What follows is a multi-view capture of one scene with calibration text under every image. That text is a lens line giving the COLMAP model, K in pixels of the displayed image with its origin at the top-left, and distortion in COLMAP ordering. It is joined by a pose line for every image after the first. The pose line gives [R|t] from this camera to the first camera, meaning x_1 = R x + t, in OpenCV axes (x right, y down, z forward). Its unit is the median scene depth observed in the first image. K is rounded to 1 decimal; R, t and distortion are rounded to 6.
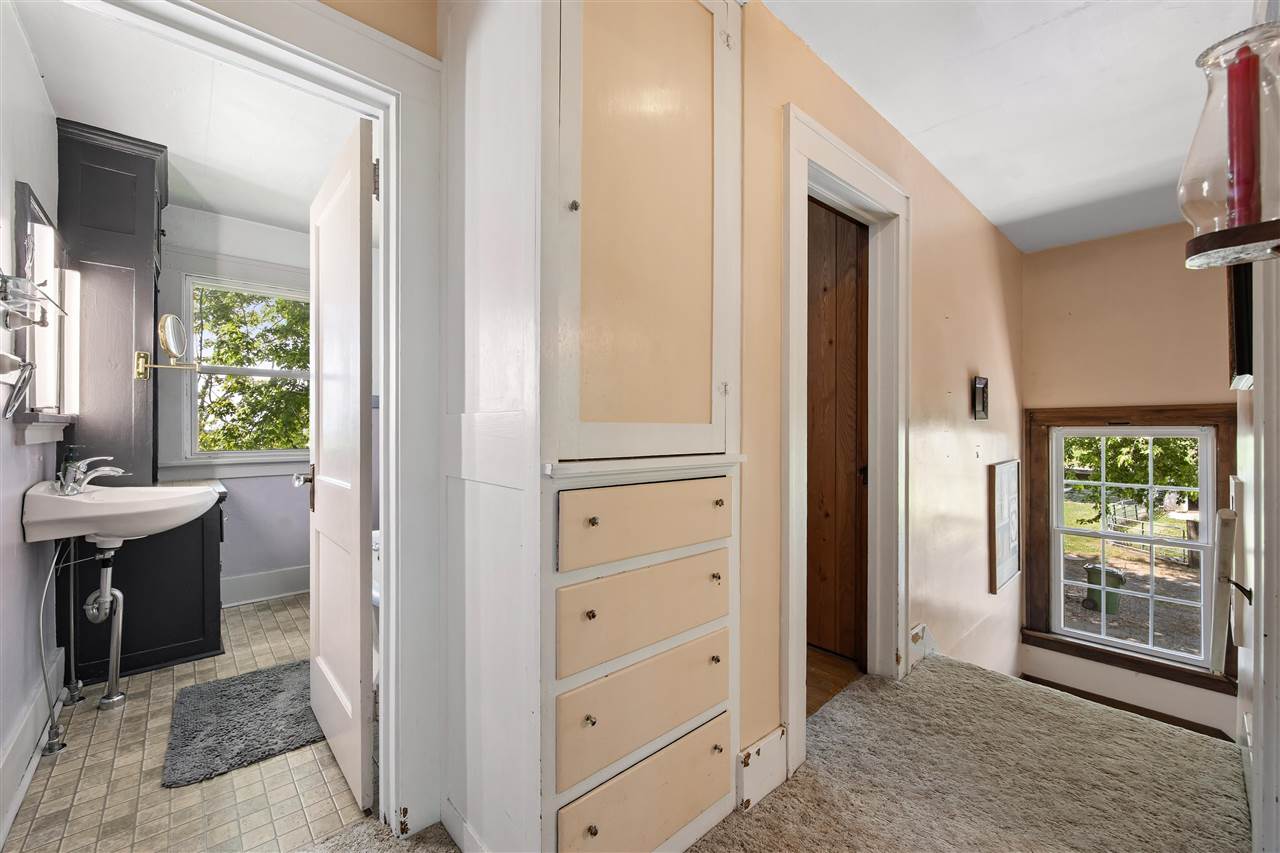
lens RADIAL K [[525.8, 0, 634.6], [0, 525.8, 428.3], [0, 0, 1]] dist [-0.004278, -0.000285]
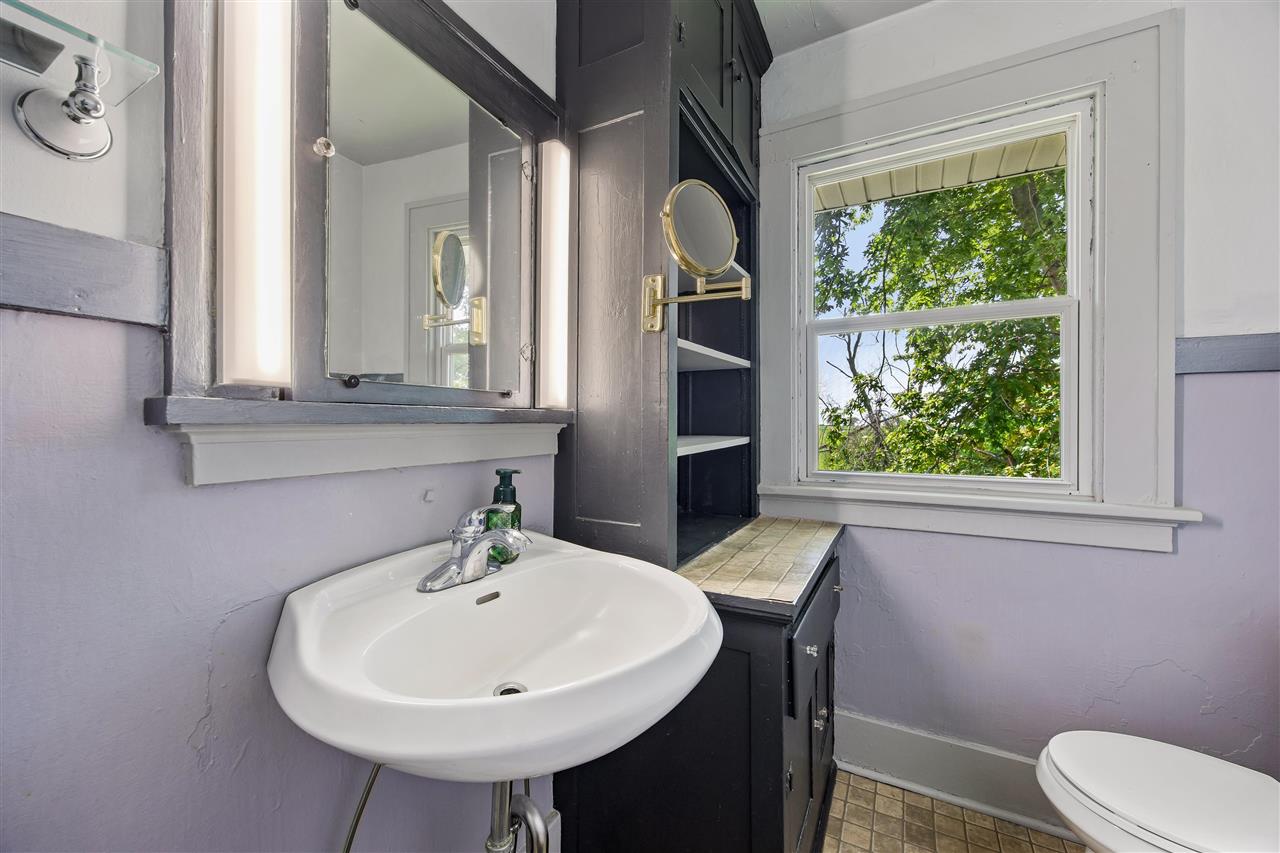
lens RADIAL K [[492.2, 0, 635.1], [0, 492.2, 425.7], [0, 0, 1]] dist [-0.000416, -0.000213]
pose [[0.336526, -0.000248, -0.941674, -0.216205], [0.002654, 0.999996, 0.000685, -0.002699], [0.941670, -0.002730, 0.336526, 0.346361]]
